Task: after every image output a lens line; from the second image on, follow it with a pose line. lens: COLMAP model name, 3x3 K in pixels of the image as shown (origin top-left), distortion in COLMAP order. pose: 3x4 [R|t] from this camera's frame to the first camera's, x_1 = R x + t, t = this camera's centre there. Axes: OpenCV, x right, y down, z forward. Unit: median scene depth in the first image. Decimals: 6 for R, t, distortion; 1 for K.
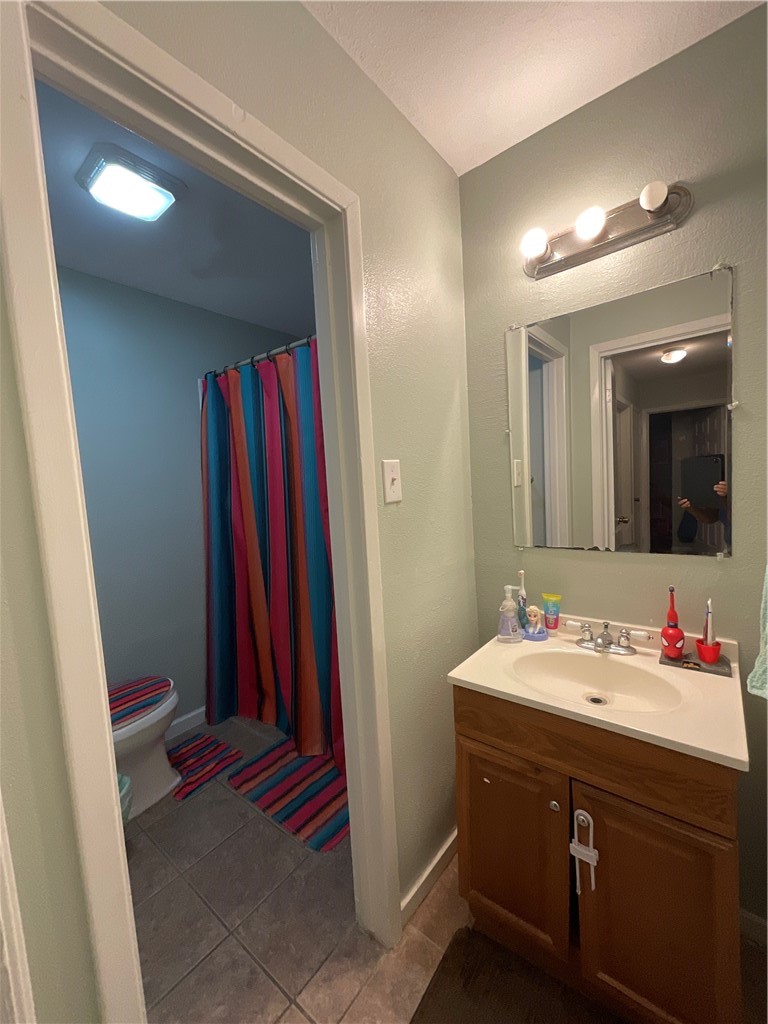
lens RADIAL K [[411.2, 0, 384.0], [0, 411.2, 512.0], [0, 0, 1]] dist [-0.002203, 0.000121]
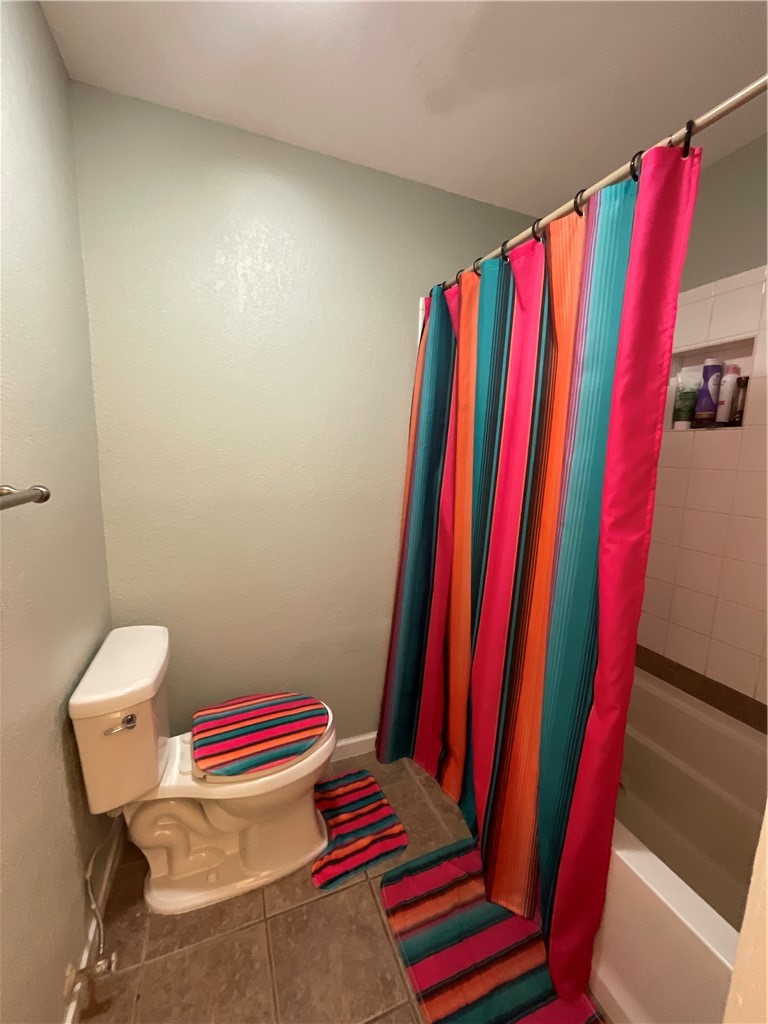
lens RADIAL K [[411.2, 0, 384.0], [0, 411.2, 512.0], [0, 0, 1]] dist [-0.002203, 0.000121]
pose [[0.866240, 0.154724, -0.475067, -0.129761], [-0.115905, 0.987133, 0.110156, -0.036980], [0.485998, -0.040359, 0.873028, 0.382010]]
